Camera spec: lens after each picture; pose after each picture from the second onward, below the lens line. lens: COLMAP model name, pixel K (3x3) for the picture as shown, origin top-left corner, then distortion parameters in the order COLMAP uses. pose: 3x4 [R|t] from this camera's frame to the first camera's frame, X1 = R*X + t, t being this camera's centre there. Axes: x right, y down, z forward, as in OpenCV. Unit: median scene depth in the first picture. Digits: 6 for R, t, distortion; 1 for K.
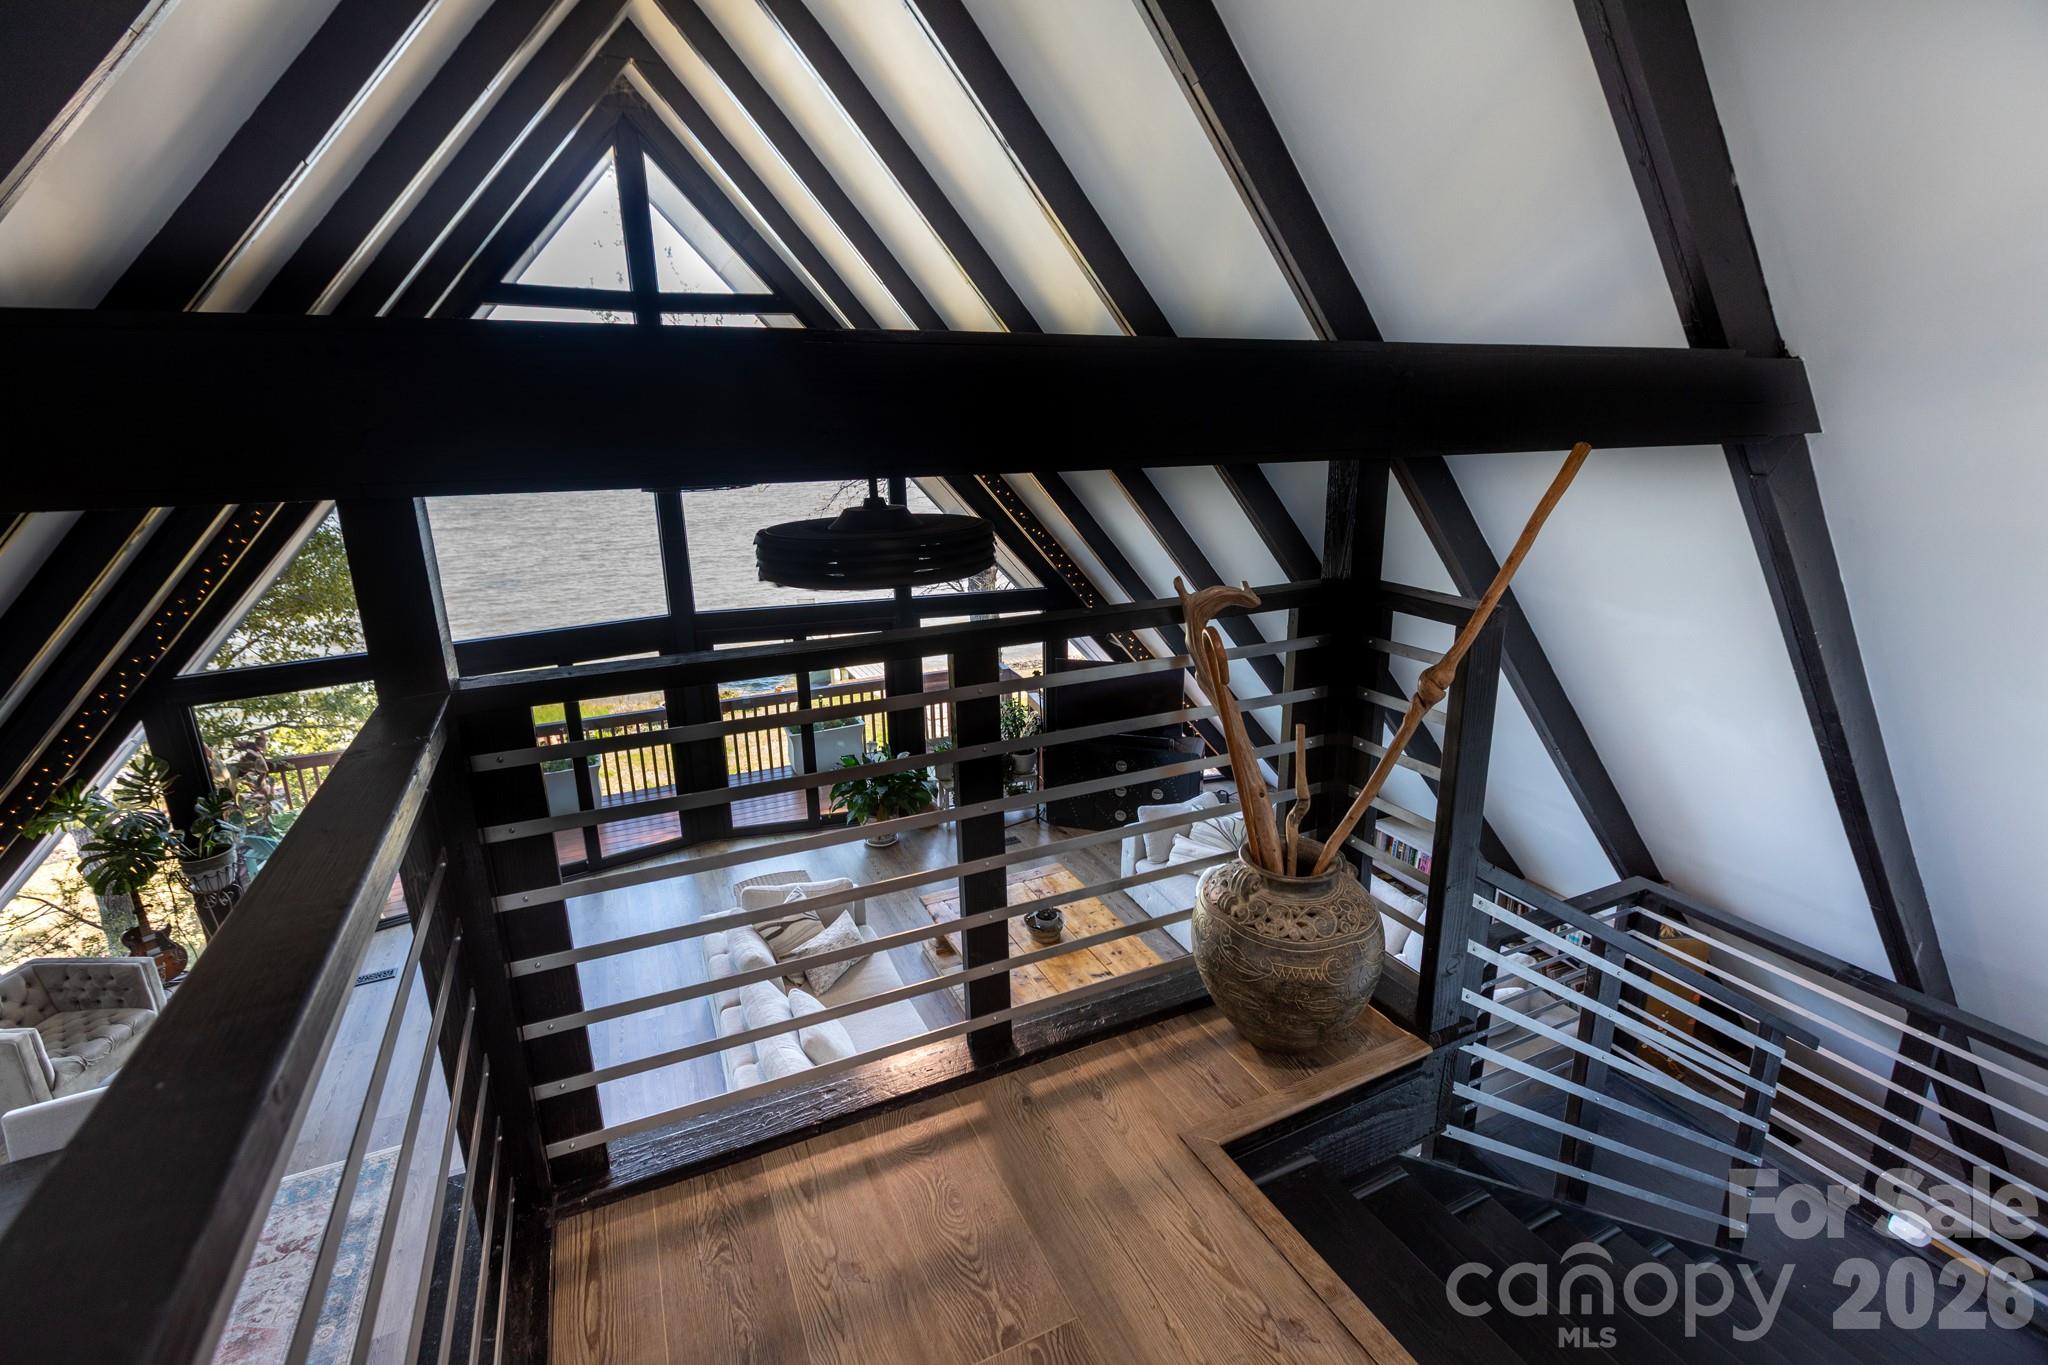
lens RADIAL K [[919.0, 0, 1017.0], [0, 919.0, 684.2], [0, 0, 1]] dist [0.017275, -0.009185]
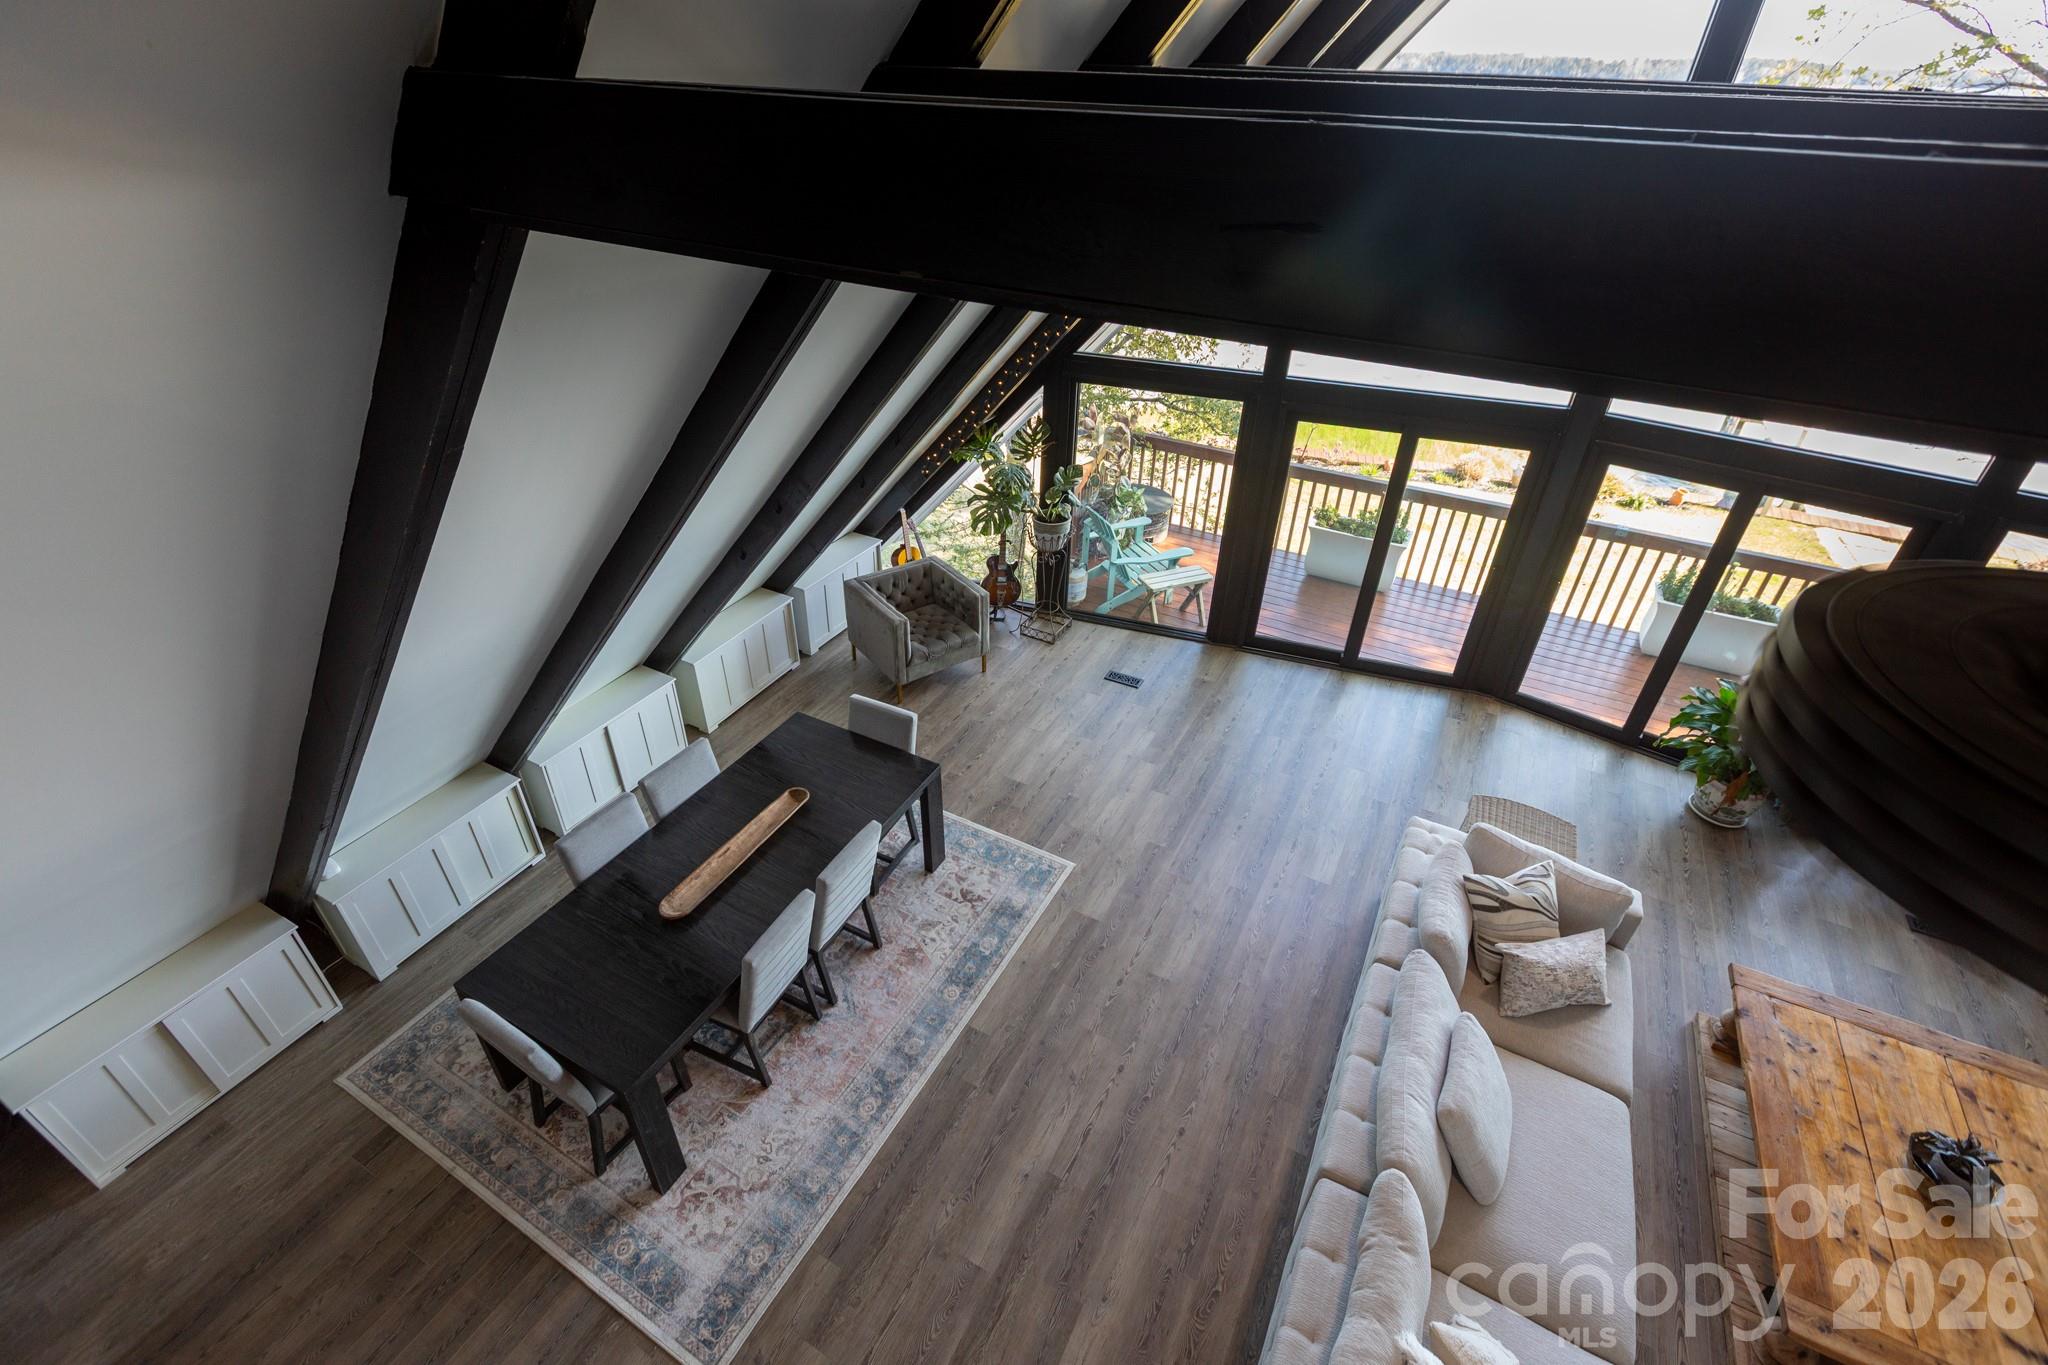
lens RADIAL K [[919.0, 0, 1017.0], [0, 919.0, 684.2], [0, 0, 1]] dist [0.017275, -0.009185]
pose [[0.609651, 0.471815, -0.636959, -0.093819], [-0.253407, 0.877400, 0.407375, -0.083725], [0.751073, -0.086946, 0.654469, 0.219101]]
